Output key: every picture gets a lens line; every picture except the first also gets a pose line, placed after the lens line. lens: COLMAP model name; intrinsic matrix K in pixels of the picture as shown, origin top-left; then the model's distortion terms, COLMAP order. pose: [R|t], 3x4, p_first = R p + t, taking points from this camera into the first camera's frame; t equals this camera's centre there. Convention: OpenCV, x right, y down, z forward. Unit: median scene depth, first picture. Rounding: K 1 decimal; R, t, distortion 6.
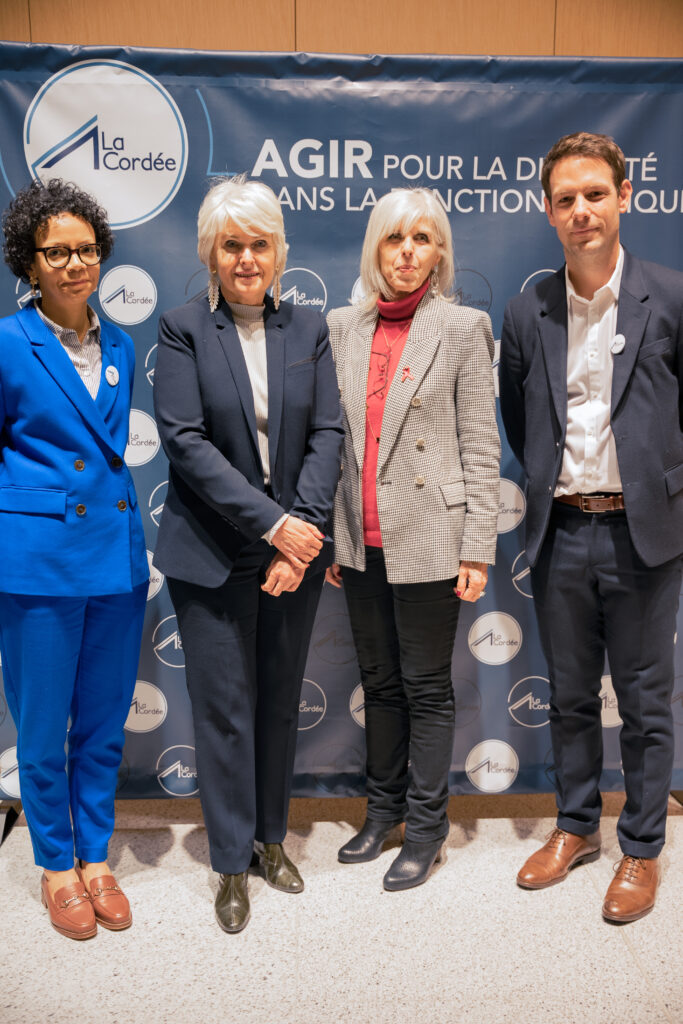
lens RADIAL K [[1054.2, 0, 333.4], [0, 1054.2, 506.5], [0, 0, 1]] dist [-0.001364, 0.000000]
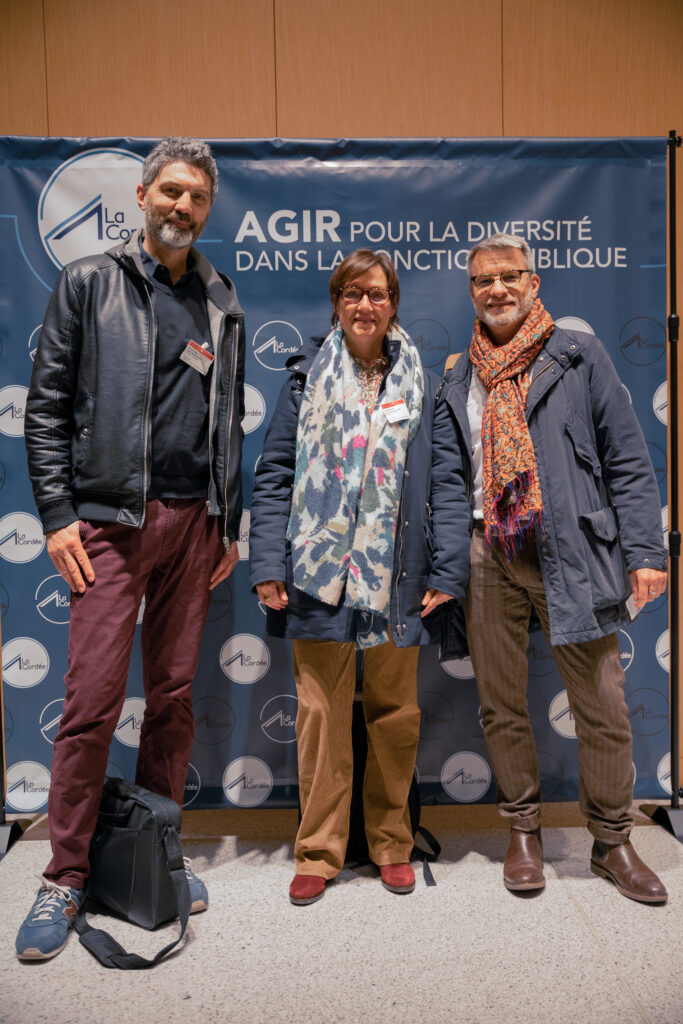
lens RADIAL K [[1068.6, 0, 344.3], [0, 1068.6, 514.9], [0, 0, 1]] dist [-0.023803, 0.000000]
pose [[0.999707, -0.018022, -0.016173, 0.054985], [0.015915, 0.992386, -0.122135, 0.124902], [0.018251, 0.121841, 0.992382, -0.111834]]
